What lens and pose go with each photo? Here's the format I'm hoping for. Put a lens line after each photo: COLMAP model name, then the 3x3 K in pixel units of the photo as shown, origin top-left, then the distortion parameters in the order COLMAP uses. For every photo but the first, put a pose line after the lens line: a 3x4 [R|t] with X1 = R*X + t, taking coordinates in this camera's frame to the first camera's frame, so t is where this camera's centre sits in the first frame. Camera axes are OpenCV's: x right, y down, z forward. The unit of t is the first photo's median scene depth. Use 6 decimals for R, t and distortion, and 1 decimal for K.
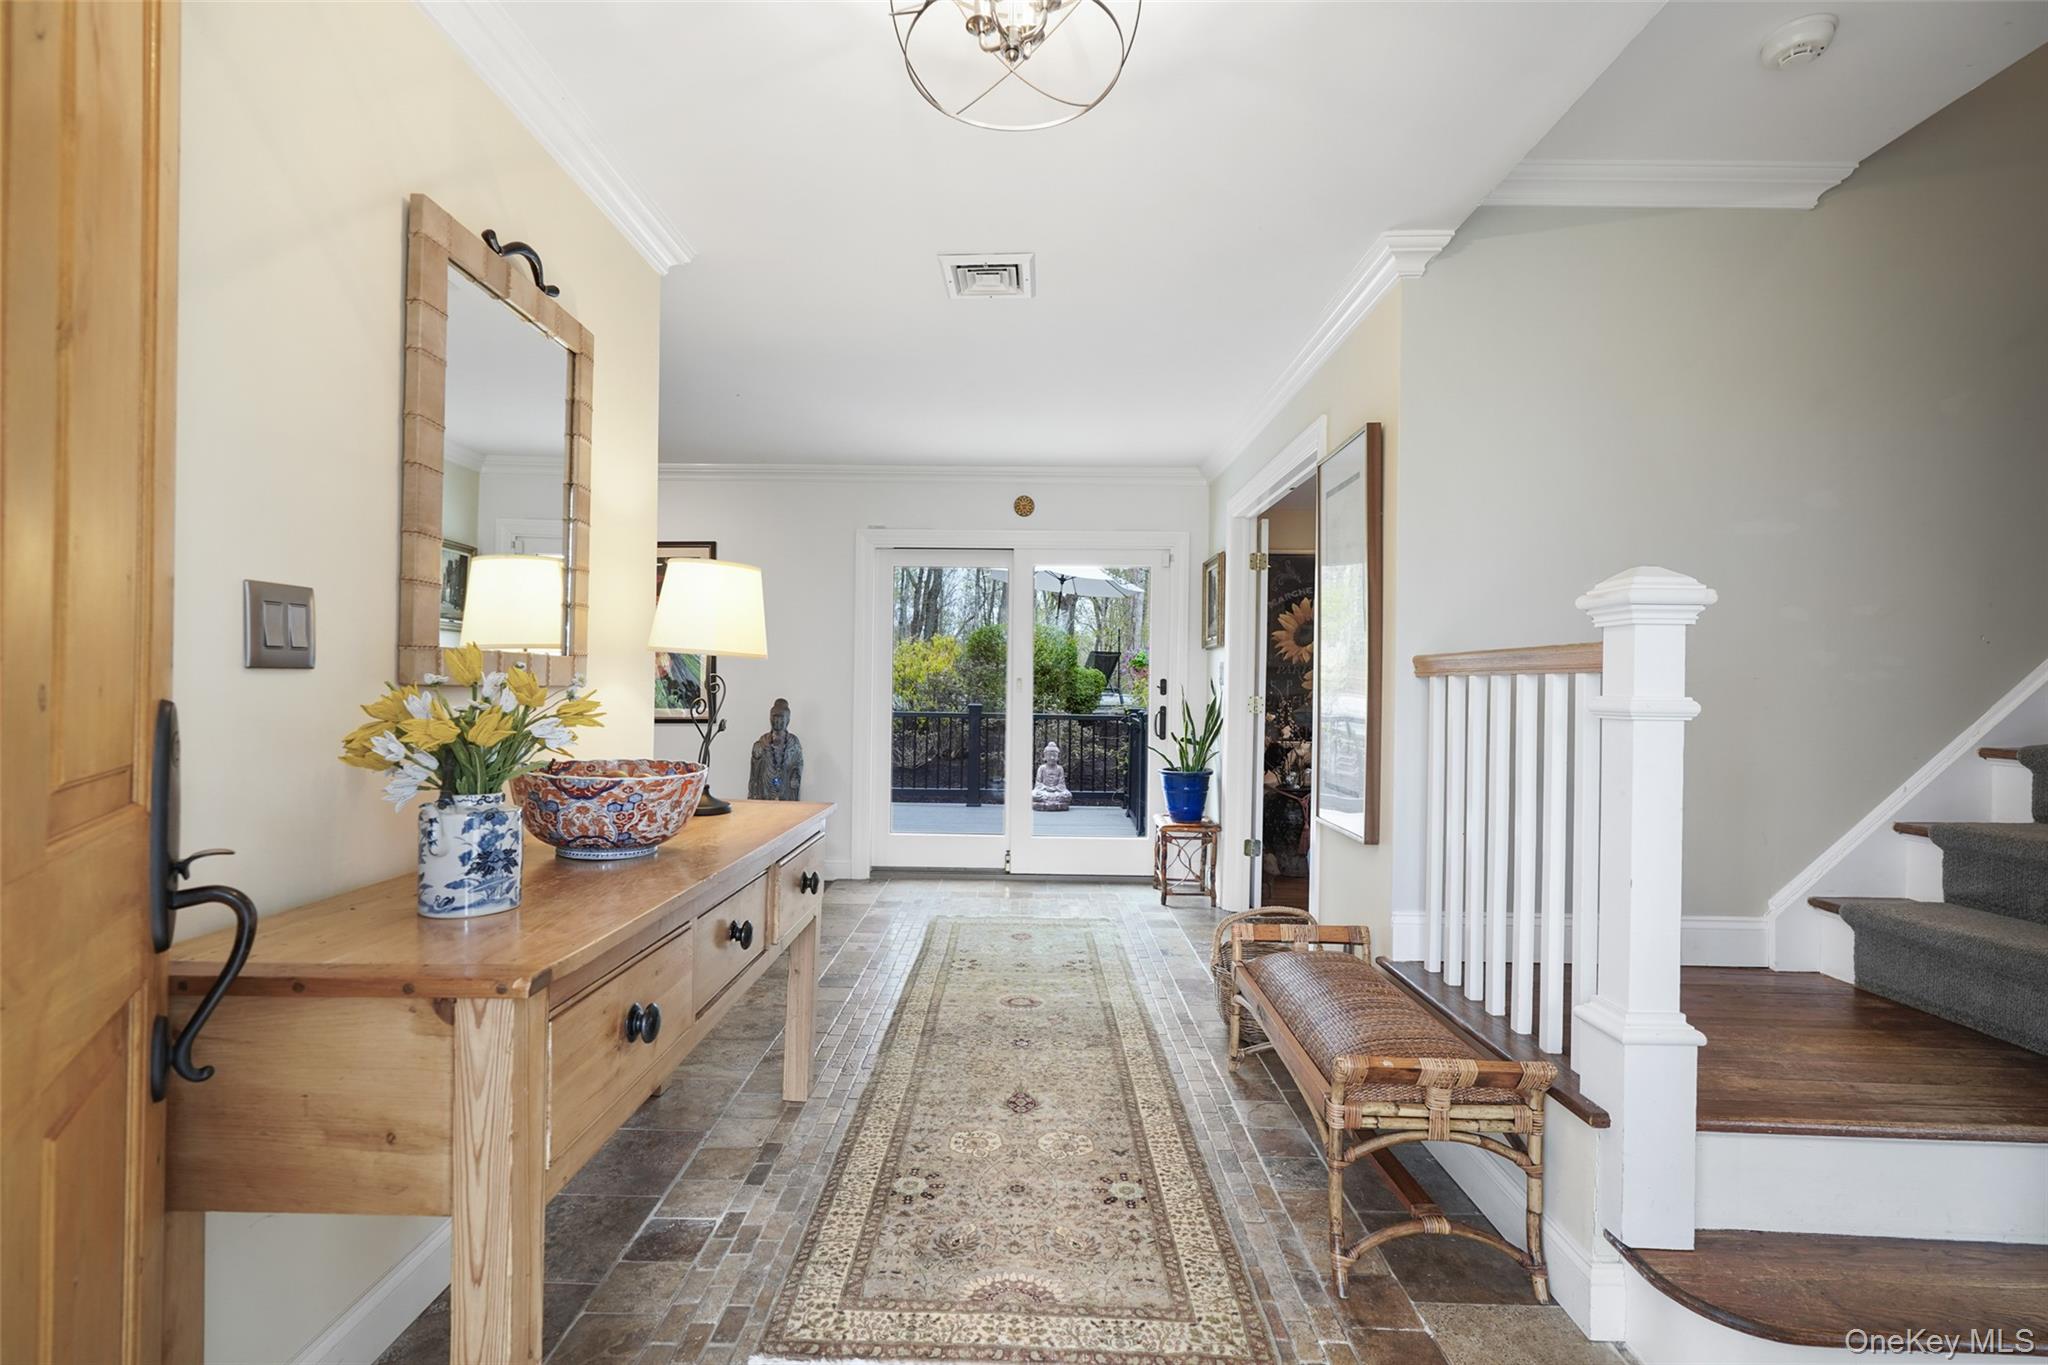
lens RADIAL K [[933.4, 0, 1021.0], [0, 933.4, 680.3], [0, 0, 1]] dist [-0.009097, 0.002391]
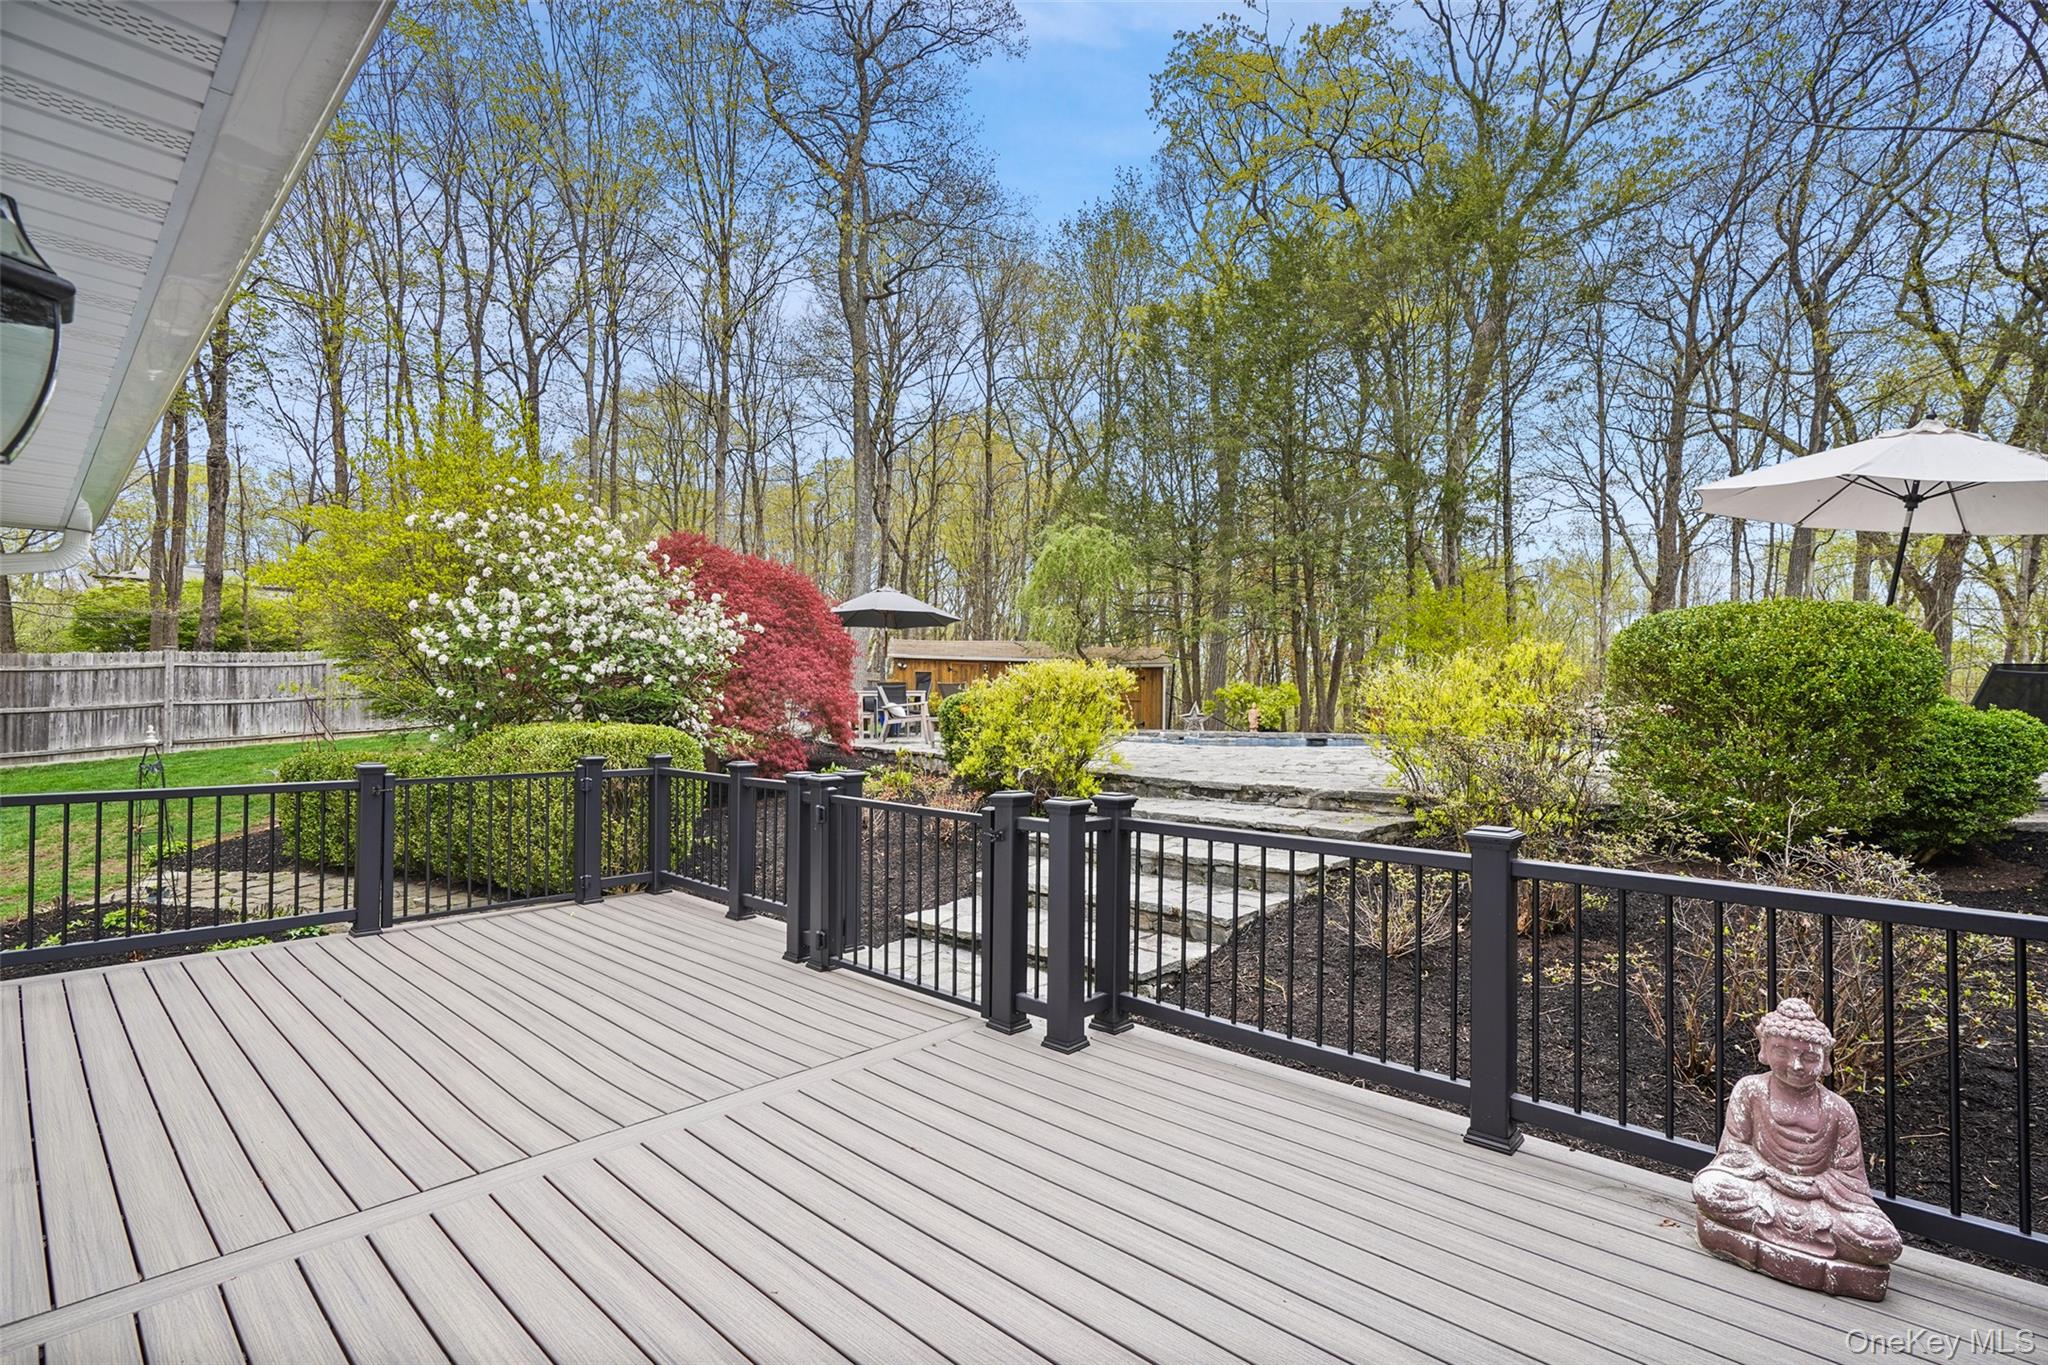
lens RADIAL K [[933.4, 0, 1022.9], [0, 933.4, 690.1], [0, 0, 1]] dist [-0.009097, 0.002391]
pose [[0.743405, -0.014270, -0.668689, 0.047450], [-0.002294, 0.999712, -0.023885, -0.015357], [0.668837, 0.019290, 0.743159, 0.654122]]
